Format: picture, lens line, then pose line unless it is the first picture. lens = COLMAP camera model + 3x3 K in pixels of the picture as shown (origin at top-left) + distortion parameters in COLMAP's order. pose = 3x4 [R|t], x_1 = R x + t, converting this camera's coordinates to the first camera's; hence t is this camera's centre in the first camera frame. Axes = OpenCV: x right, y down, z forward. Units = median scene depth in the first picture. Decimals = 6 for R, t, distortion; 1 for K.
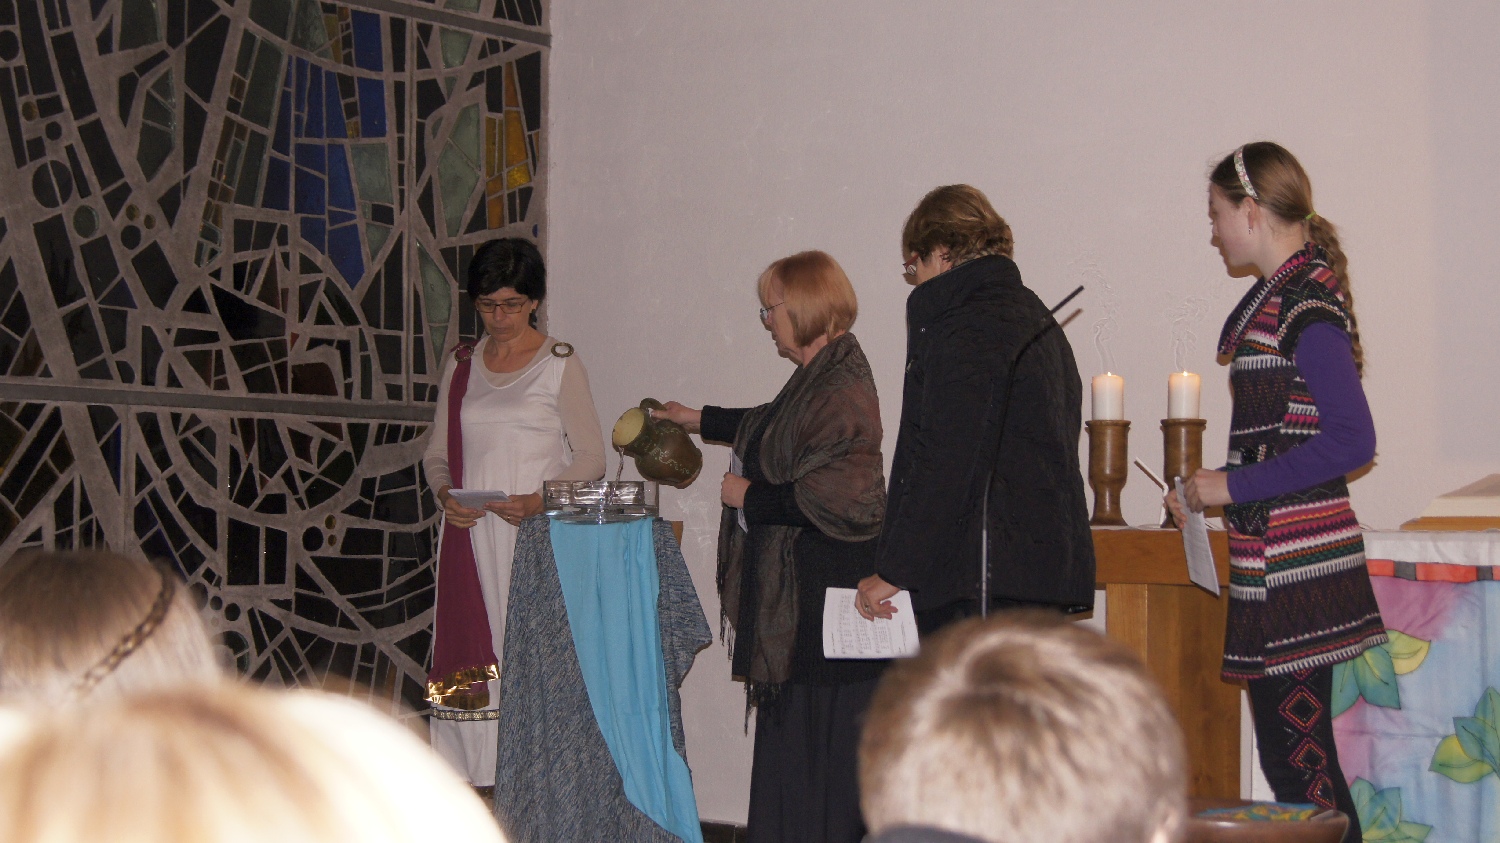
lens RADIAL K [[2777.4, 0, 750.0], [0, 2777.4, 421.5], [0, 0, 1]] dist [-0.019816, 0.119999]
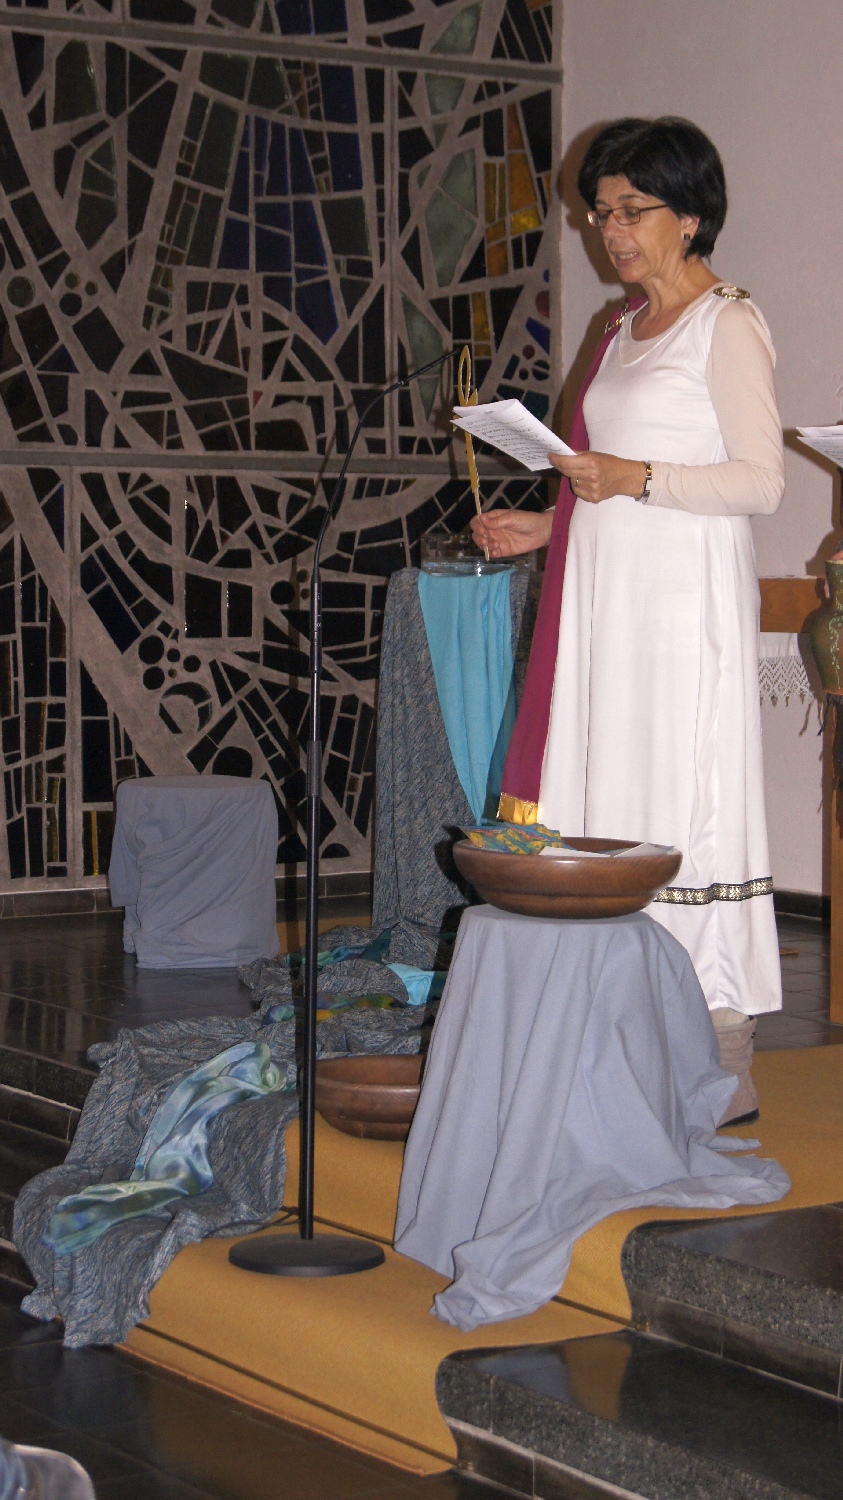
lens RADIAL K [[3104.1, 0, 421.5], [0, 3104.1, 750.0], [0, 0, 1]] dist [-0.018168, -0.031084]
pose [[0.942439, 0.011423, -0.334183, 0.280159], [0.020038, 0.995691, 0.090546, -0.002576], [0.333777, -0.092030, 0.938149, -0.062375]]
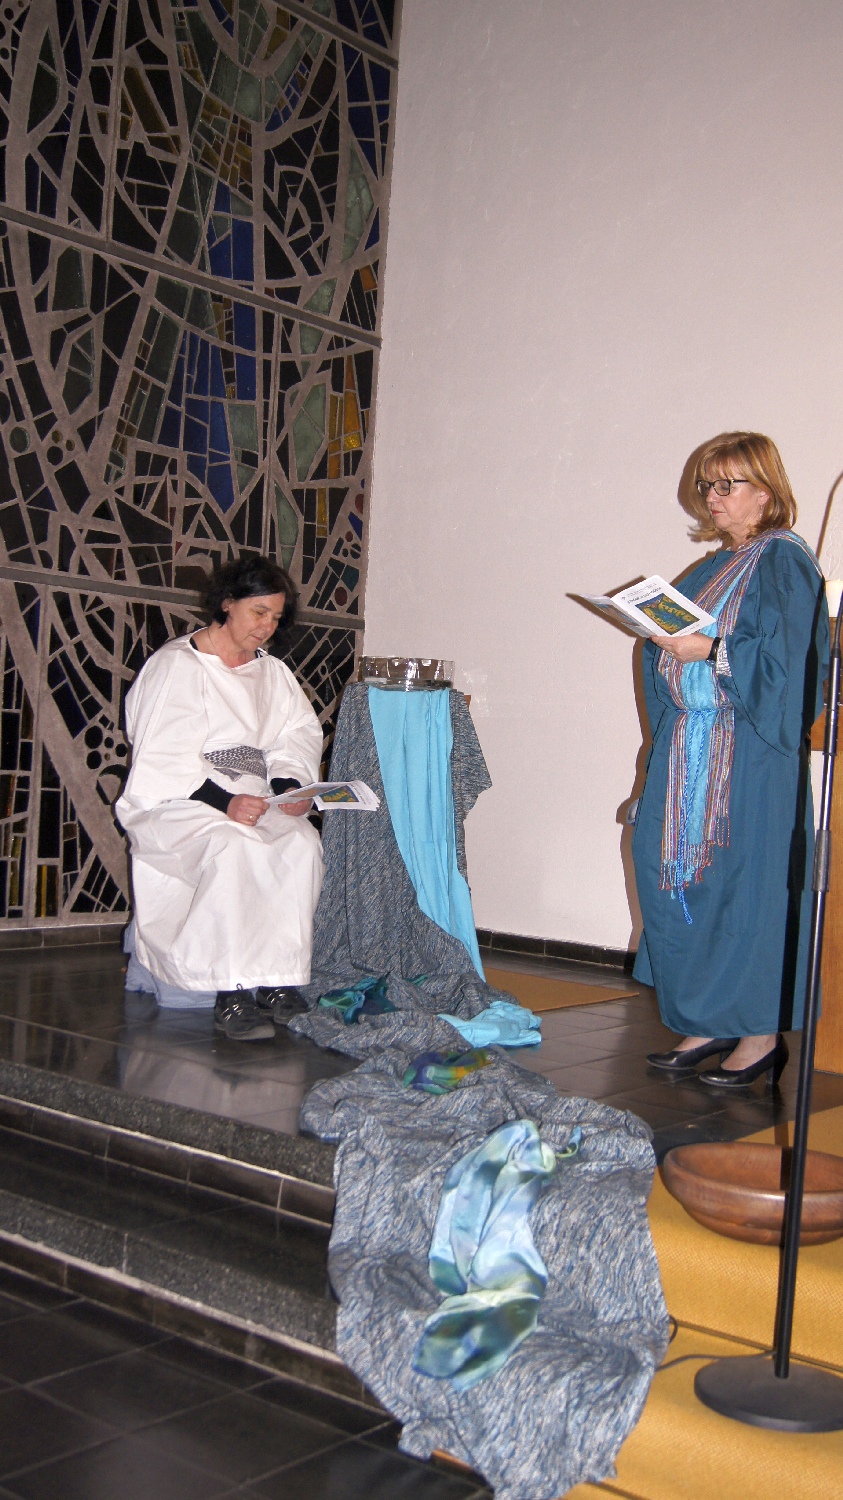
lens RADIAL K [[1657.7, 0, 421.5], [0, 1657.7, 750.0], [0, 0, 1]] dist [-0.065582, -0.002661]
pose [[0.998369, 0.050516, -0.026597, -0.023989], [-0.049441, 0.997990, 0.039635, 0.030266], [0.028545, -0.038256, 0.998860, 0.222100]]
